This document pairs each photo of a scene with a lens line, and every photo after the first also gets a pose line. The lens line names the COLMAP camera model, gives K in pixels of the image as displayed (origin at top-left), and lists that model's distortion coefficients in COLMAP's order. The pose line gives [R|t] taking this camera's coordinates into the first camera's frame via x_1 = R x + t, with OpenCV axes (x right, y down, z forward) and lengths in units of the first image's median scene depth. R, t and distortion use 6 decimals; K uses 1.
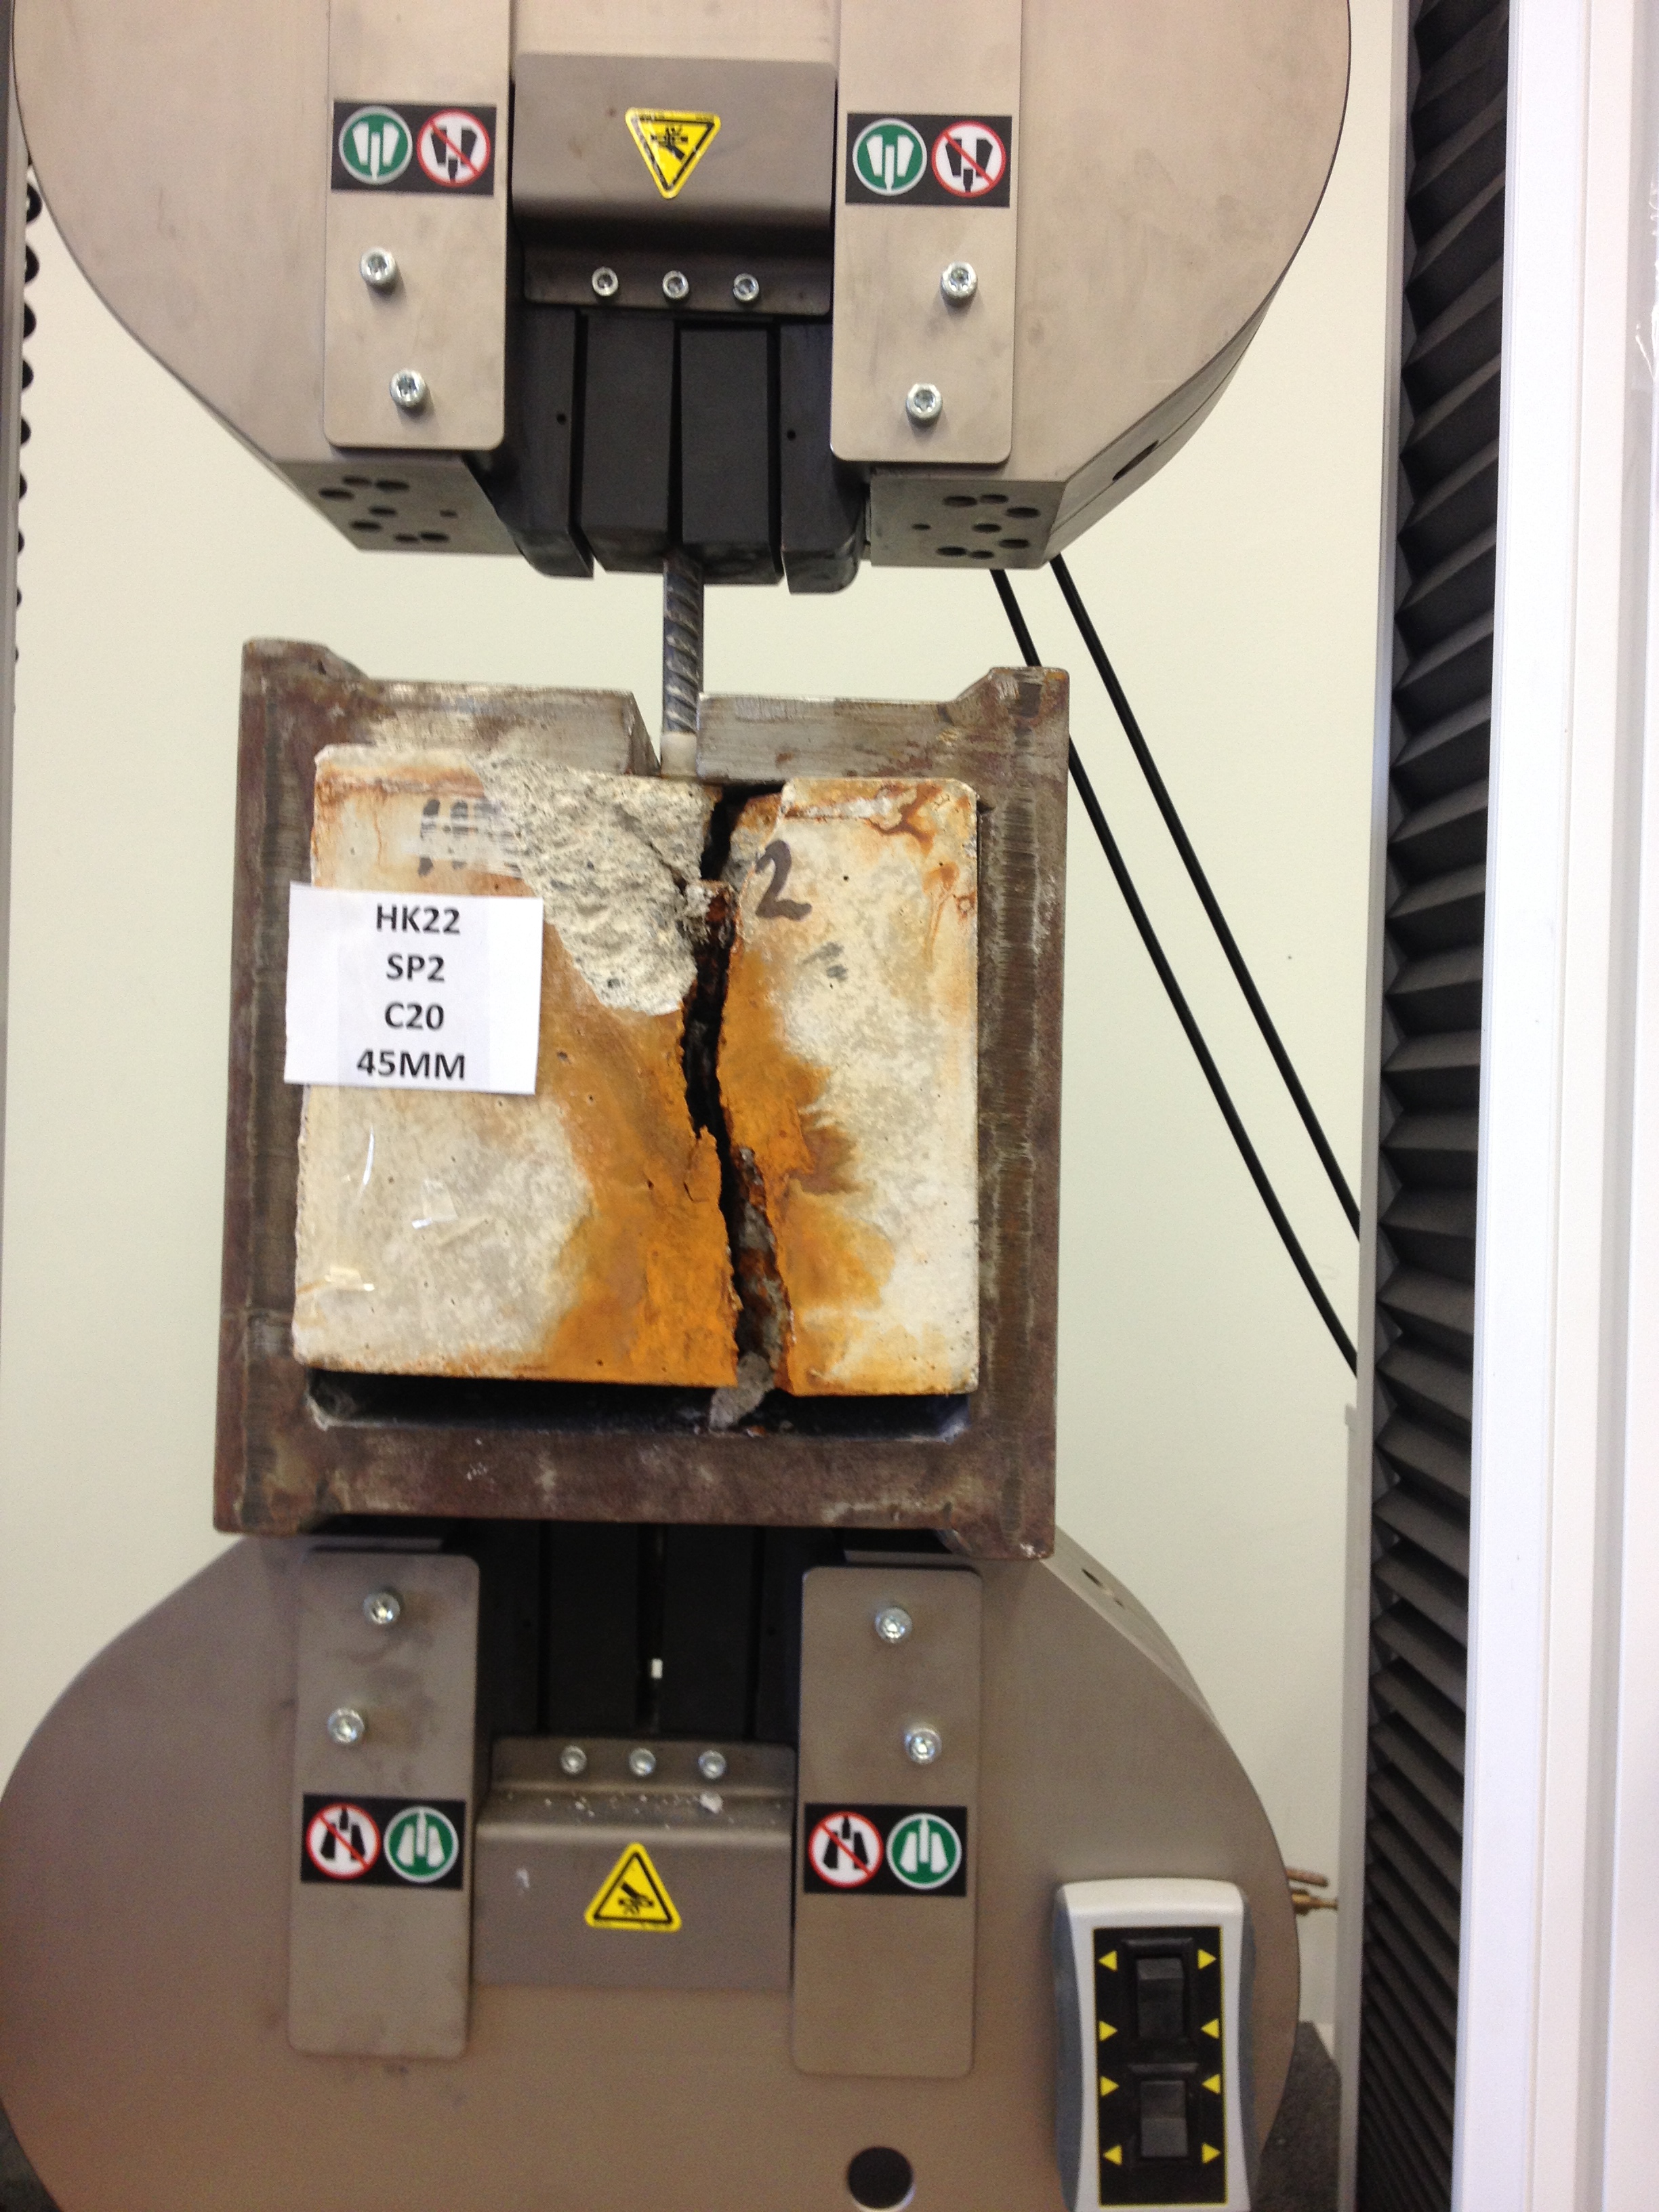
lens RADIAL K [[2255.4, 0, 819.1], [0, 2255.4, 1066.7], [0, 0, 1]] dist [0.008328, 0.000000]
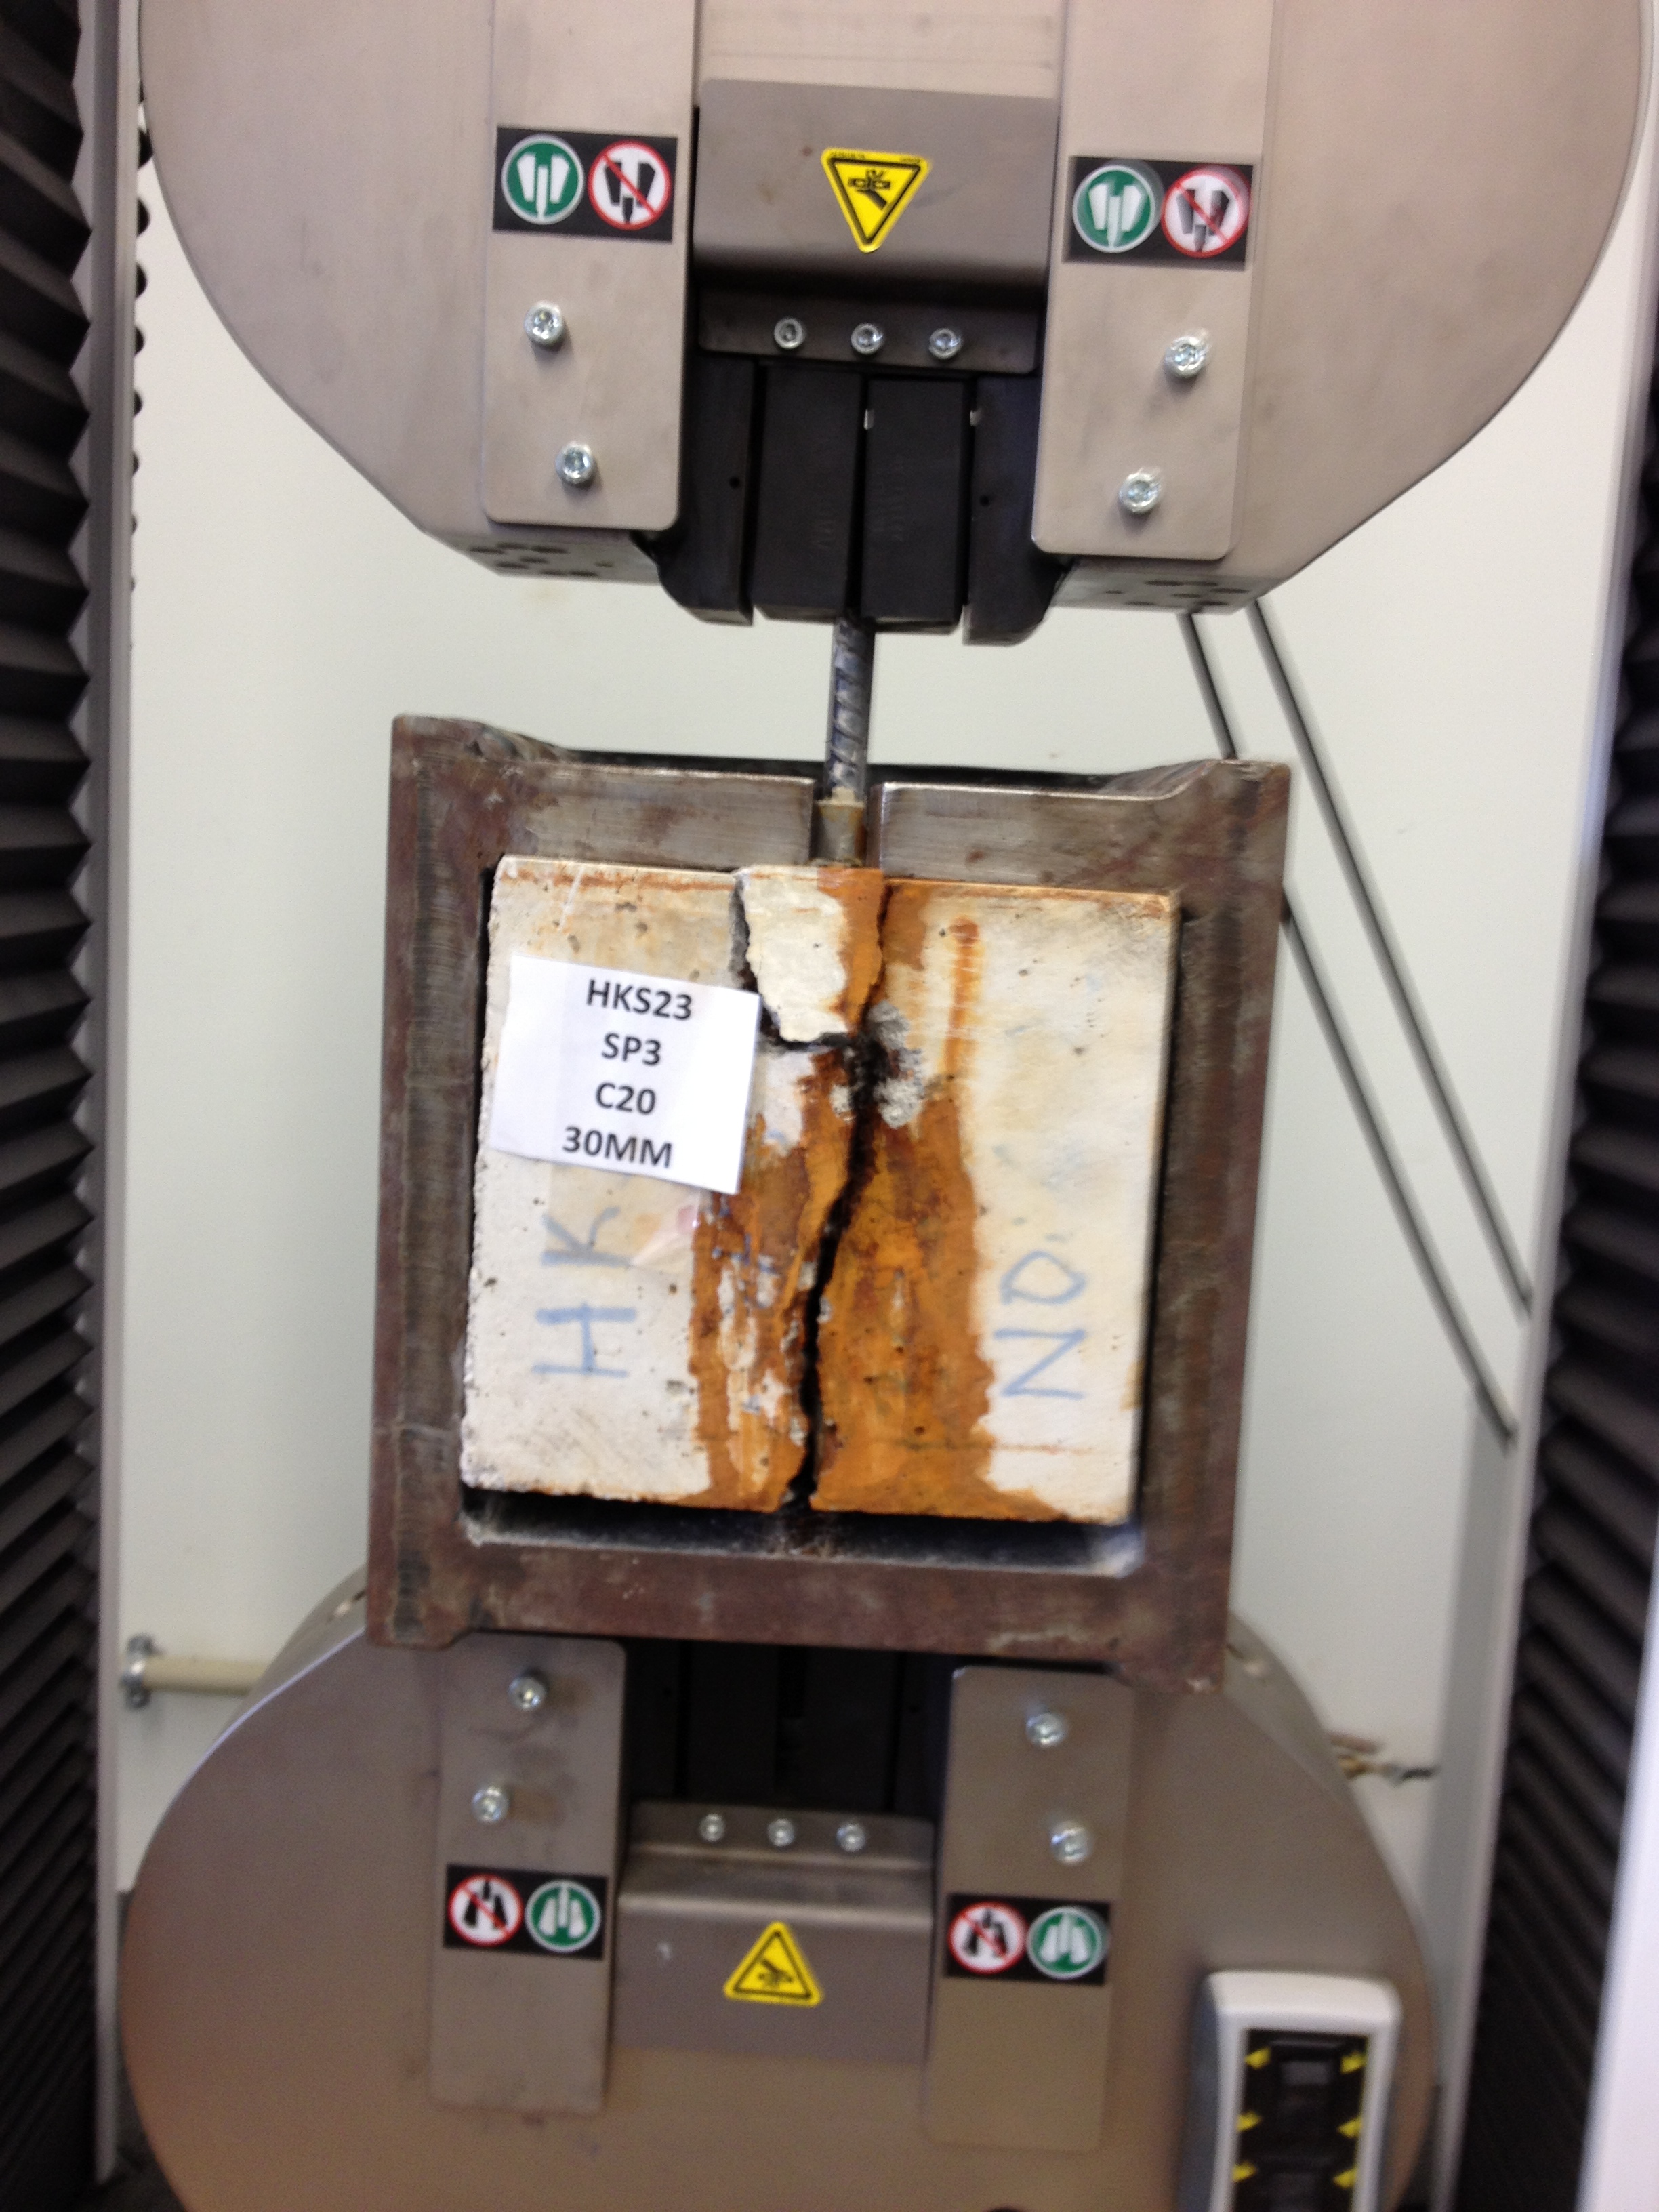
lens RADIAL K [[2255.4, 0, 798.8], [0, 2255.4, 1074.9], [0, 0, 1]] dist [0.008328, 0.000000]
pose [[0.999304, 0.031212, -0.020440, -0.063114], [-0.027809, 0.988351, 0.149631, -0.177879], [0.024872, -0.148958, 0.988531, 0.067705]]
